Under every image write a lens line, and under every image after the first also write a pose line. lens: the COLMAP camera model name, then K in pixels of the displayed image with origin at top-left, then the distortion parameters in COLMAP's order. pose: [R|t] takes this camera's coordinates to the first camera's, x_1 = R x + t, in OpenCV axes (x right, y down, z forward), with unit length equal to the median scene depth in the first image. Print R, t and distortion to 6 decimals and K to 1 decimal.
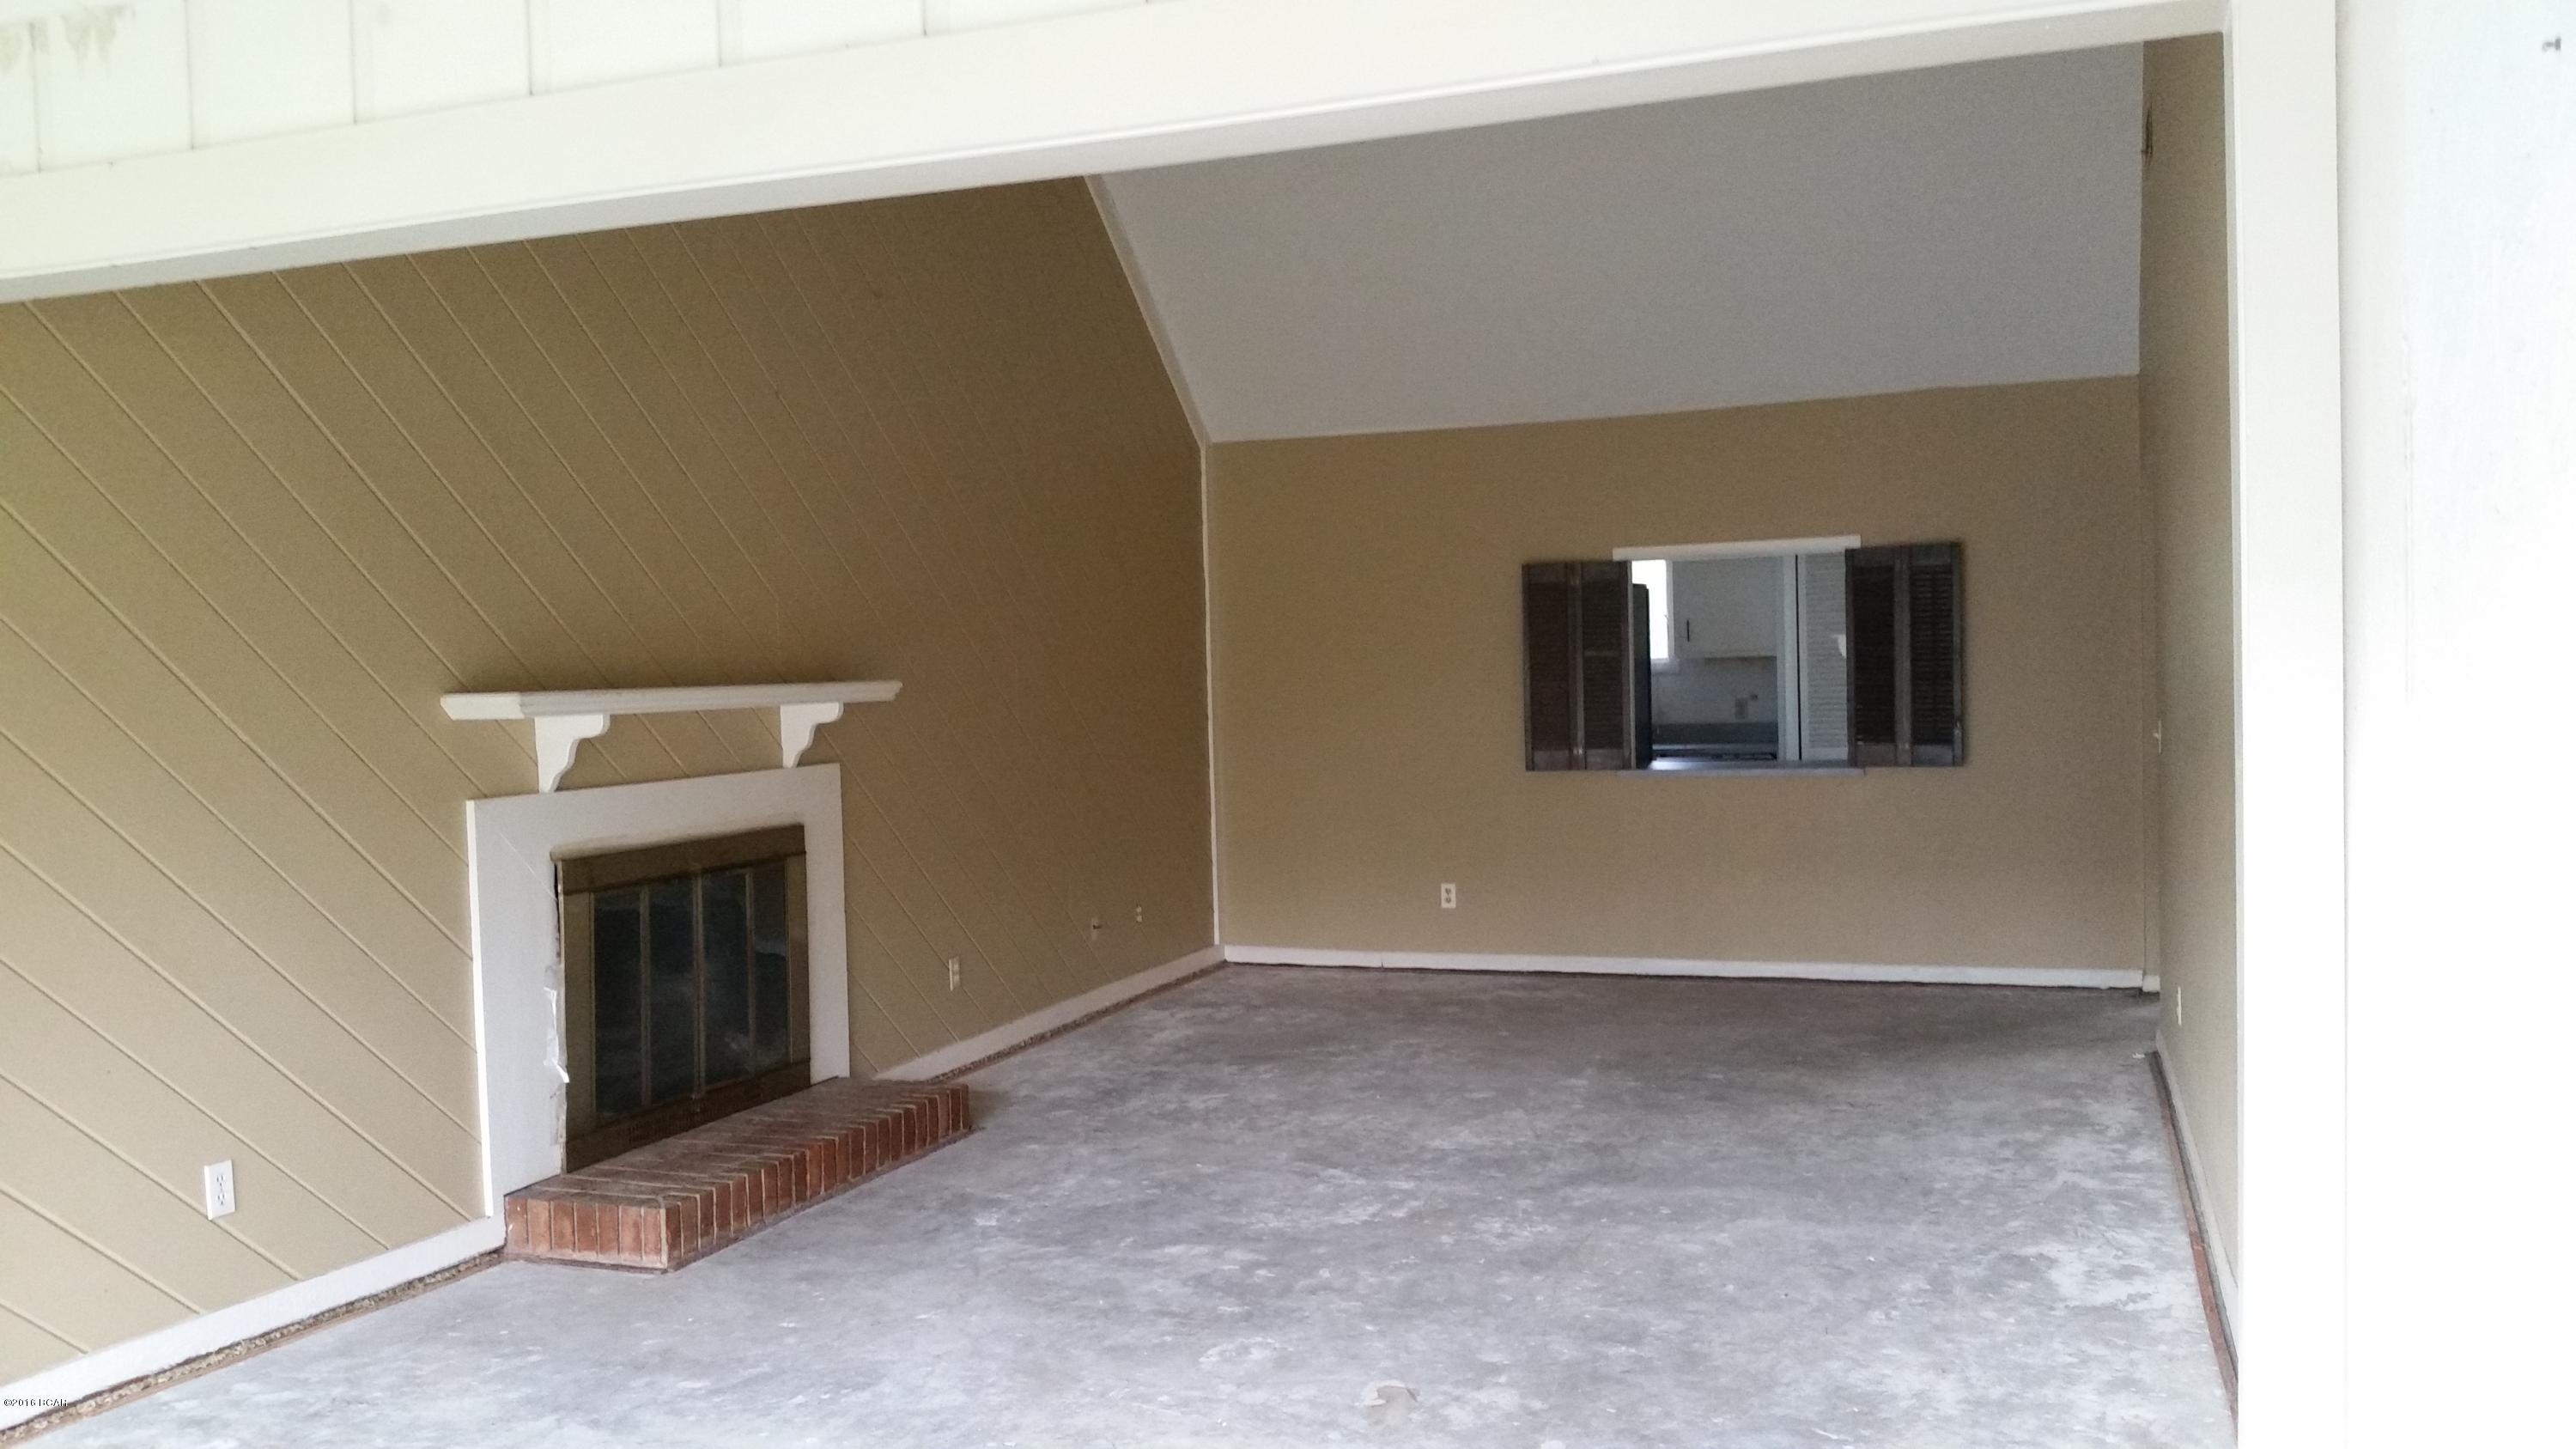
lens RADIAL K [[2082.5, 0, 1286.2], [0, 2082.5, 774.5], [0, 0, 1]] dist [0.147259, -0.305060]
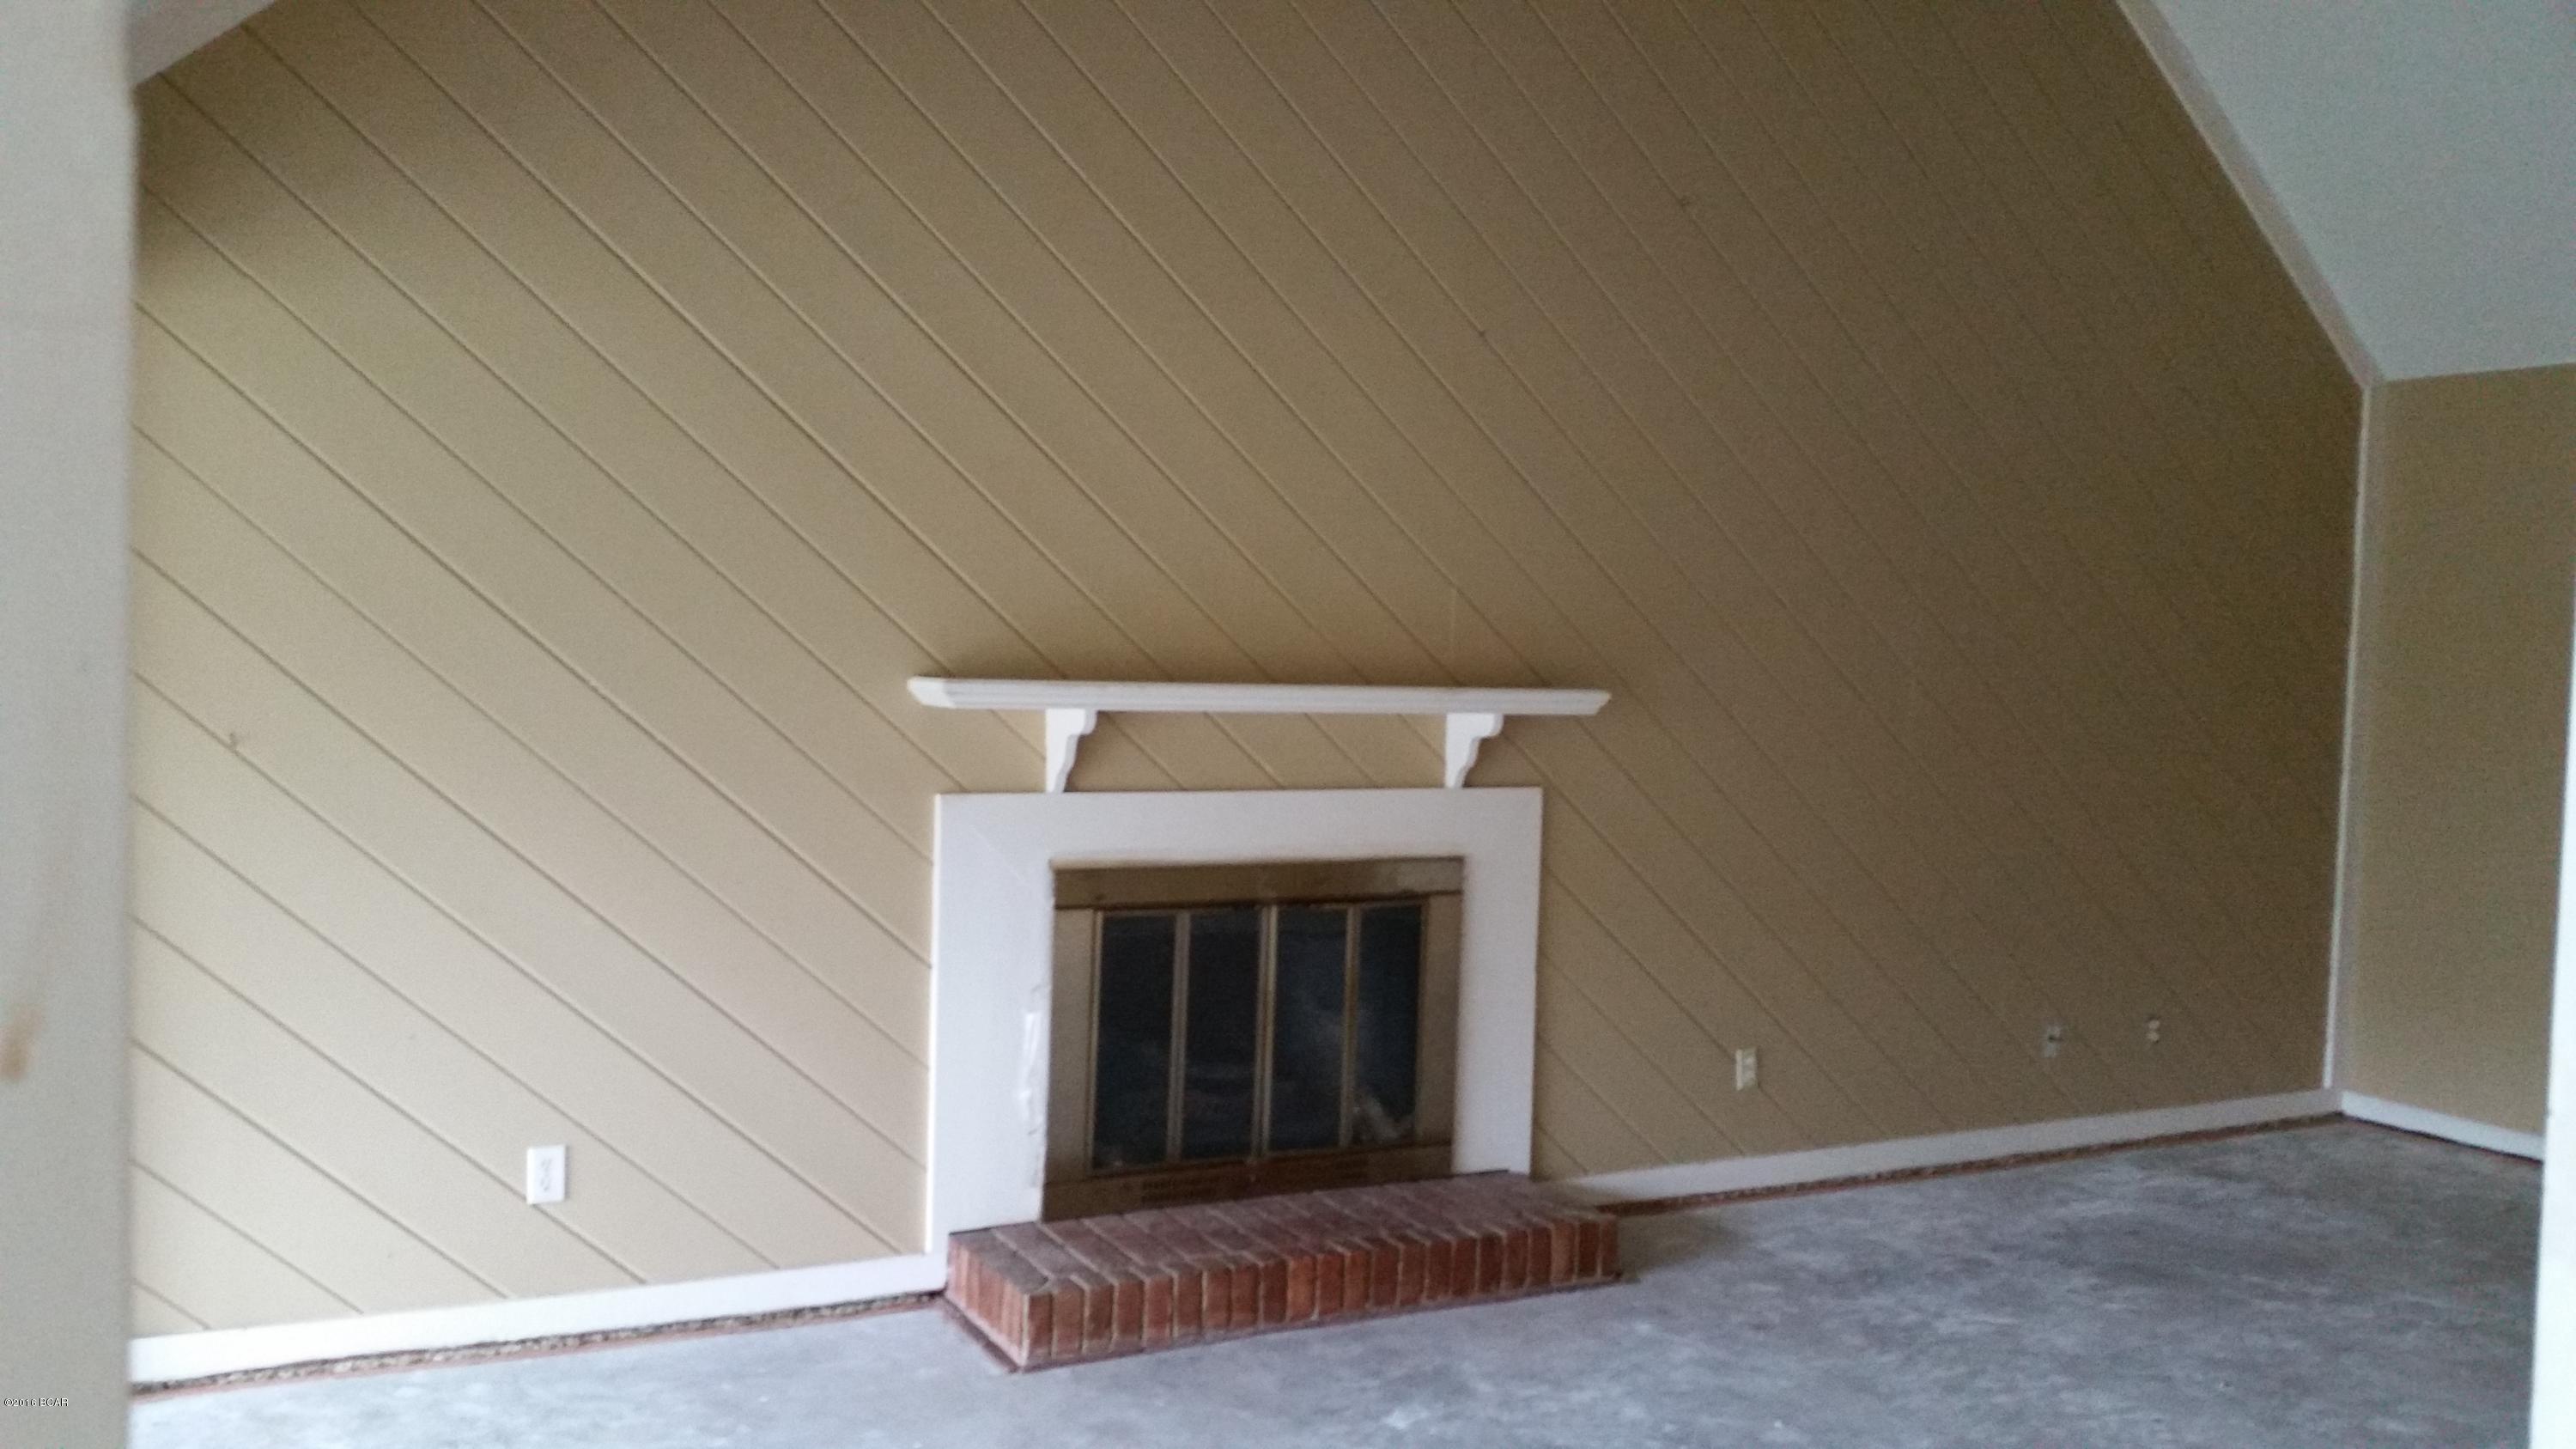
lens RADIAL K [[2058.8, 0, 1252.4], [0, 2058.8, 777.3], [0, 0, 1]] dist [0.276023, -0.713614]
pose [[0.747385, 0.086711, -0.658709, 0.287927], [-0.082461, 0.995887, 0.037534, -0.037773], [0.659254, 0.026266, 0.751461, 0.396016]]
